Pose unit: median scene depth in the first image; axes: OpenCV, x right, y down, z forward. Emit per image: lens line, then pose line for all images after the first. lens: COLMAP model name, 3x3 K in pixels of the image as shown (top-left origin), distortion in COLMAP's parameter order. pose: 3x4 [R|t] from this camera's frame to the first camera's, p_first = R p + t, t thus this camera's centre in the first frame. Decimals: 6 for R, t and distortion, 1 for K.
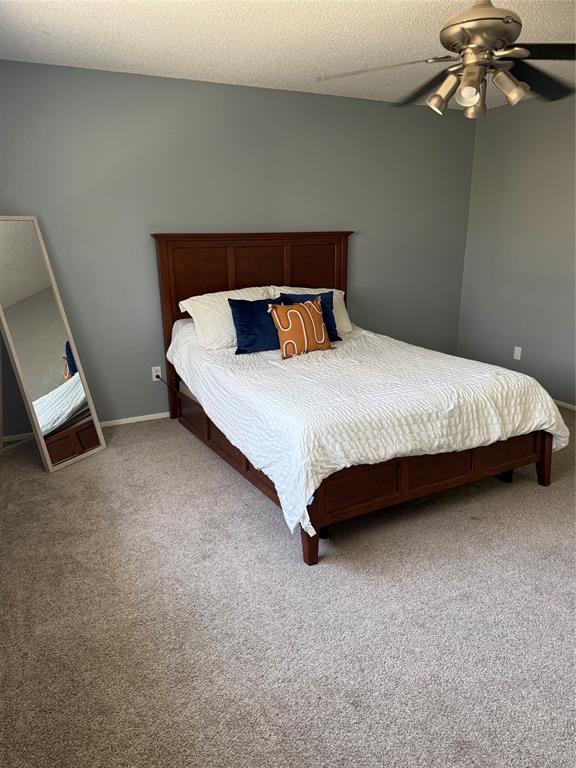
lens RADIAL K [[526.1, 0, 288.1], [0, 526.1, 414.5], [0, 0, 1]] dist [0.001884, 0.000673]
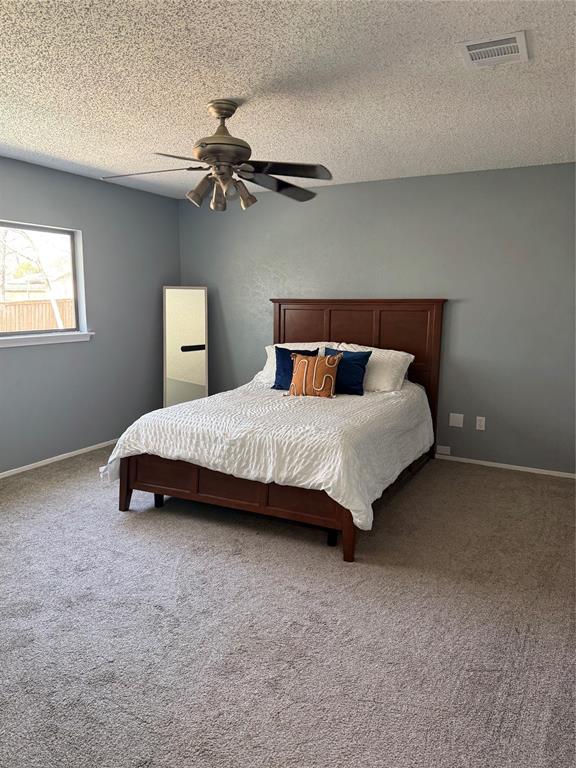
lens RADIAL K [[535.9, 0, 283.0], [0, 535.9, 386.3], [0, 0, 1]] dist [0.087581, -0.125335]
pose [[0.604835, 0.142740, -0.783453, 1.222041], [-0.274551, 0.960864, -0.036893, -0.102809], [0.747526, 0.237412, 0.620354, 0.264123]]
